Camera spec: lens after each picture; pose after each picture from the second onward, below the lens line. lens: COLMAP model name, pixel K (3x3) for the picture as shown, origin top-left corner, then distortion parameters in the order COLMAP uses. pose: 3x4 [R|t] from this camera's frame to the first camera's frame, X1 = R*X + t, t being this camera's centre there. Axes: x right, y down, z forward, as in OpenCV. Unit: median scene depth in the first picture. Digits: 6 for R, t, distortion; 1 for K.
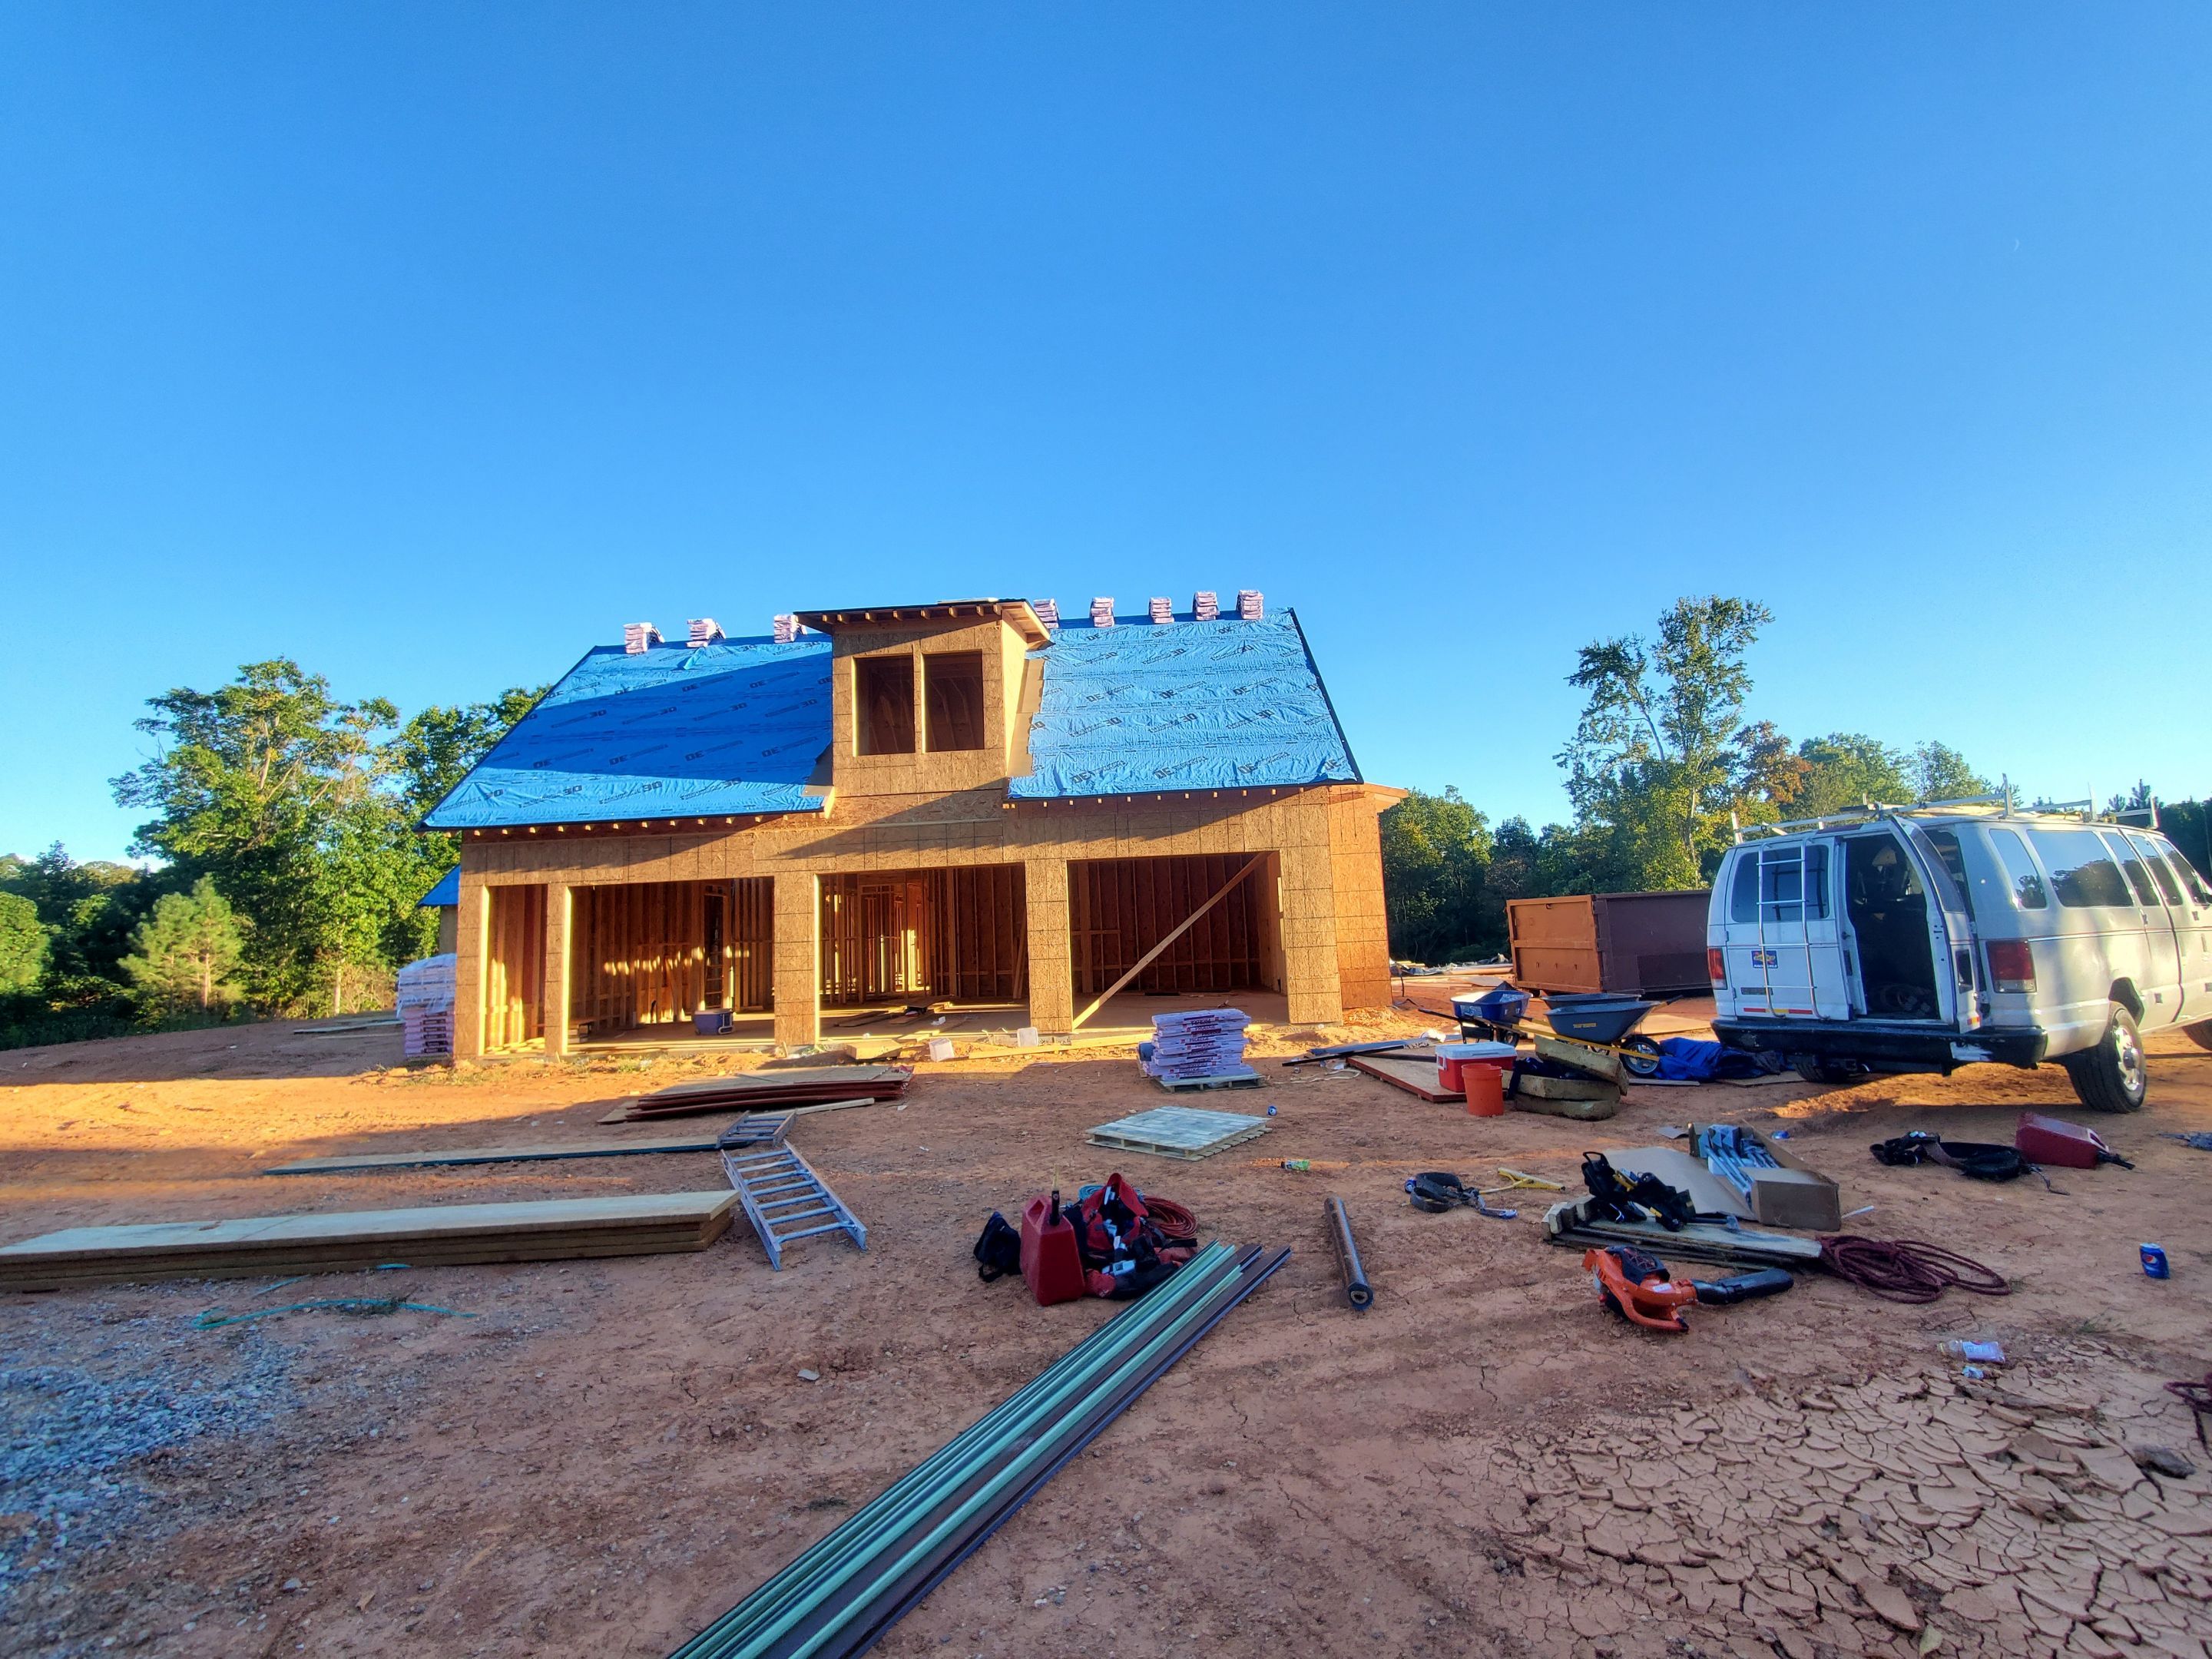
lens RADIAL K [[880.2, 0, 1109.4], [0, 880.2, 831.2], [0, 0, 1]] dist [-0.000640, -0.000211]
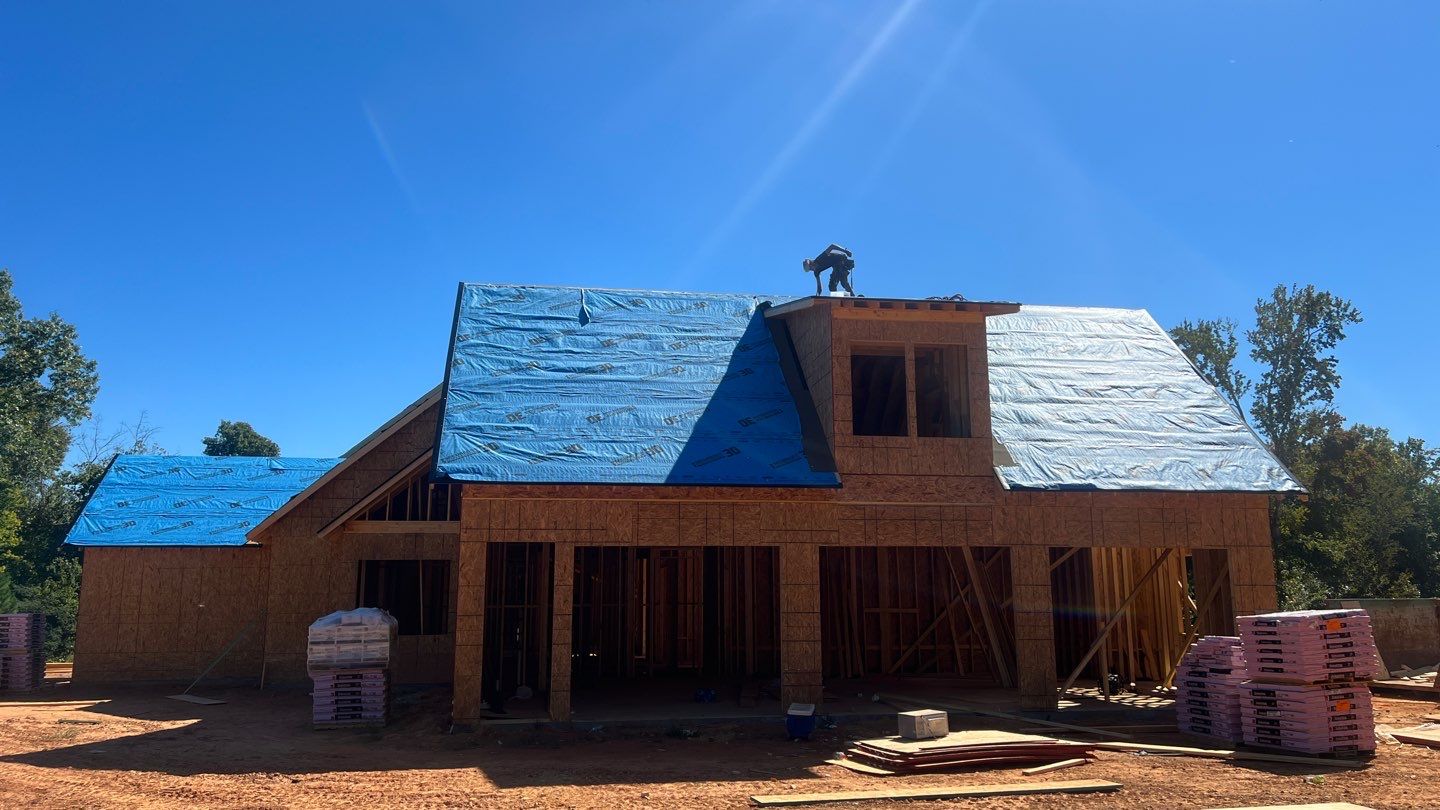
lens RADIAL K [[1076.3, 0, 722.8], [0, 1076.3, 405.3], [0, 0, 1]] dist [0.000539, -0.000760]
pose [[0.976390, 0.077726, 0.201546, -0.215480], [-0.065206, 0.995549, -0.068039, -0.007276], [-0.205938, 0.053291, 0.977113, -0.067503]]
